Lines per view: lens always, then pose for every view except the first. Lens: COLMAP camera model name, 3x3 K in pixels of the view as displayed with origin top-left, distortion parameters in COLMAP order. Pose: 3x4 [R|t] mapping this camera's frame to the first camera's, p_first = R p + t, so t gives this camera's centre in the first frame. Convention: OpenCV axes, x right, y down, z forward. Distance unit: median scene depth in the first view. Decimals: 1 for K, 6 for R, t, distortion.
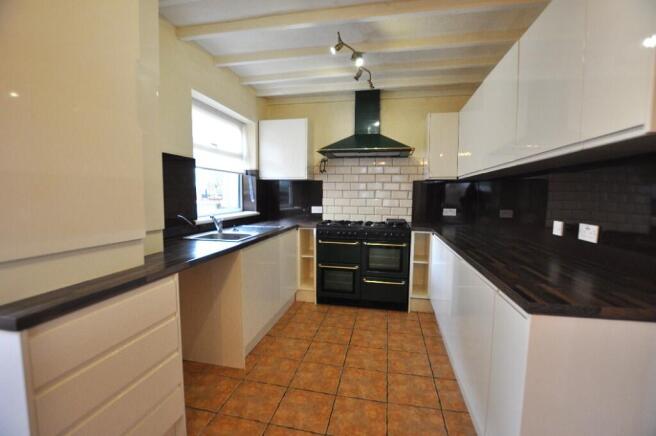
lens RADIAL K [[291.3, 0, 328.0], [0, 291.3, 220.6], [0, 0, 1]] dist [-0.023281, 0.000227]
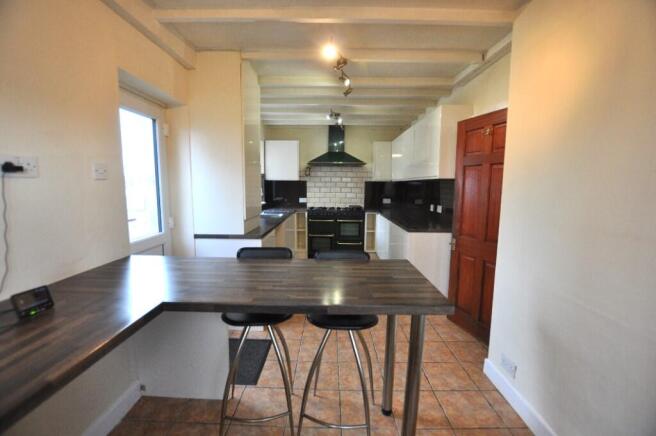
lens RADIAL K [[291.3, 0, 328.0], [0, 291.3, 220.6], [0, 0, 1]] dist [-0.023281, 0.000227]
pose [[0.981383, -0.023725, 0.190588, -0.225692], [0.016436, 0.999075, 0.039735, 0.011408], [-0.191355, -0.035863, 0.980866, -0.561046]]
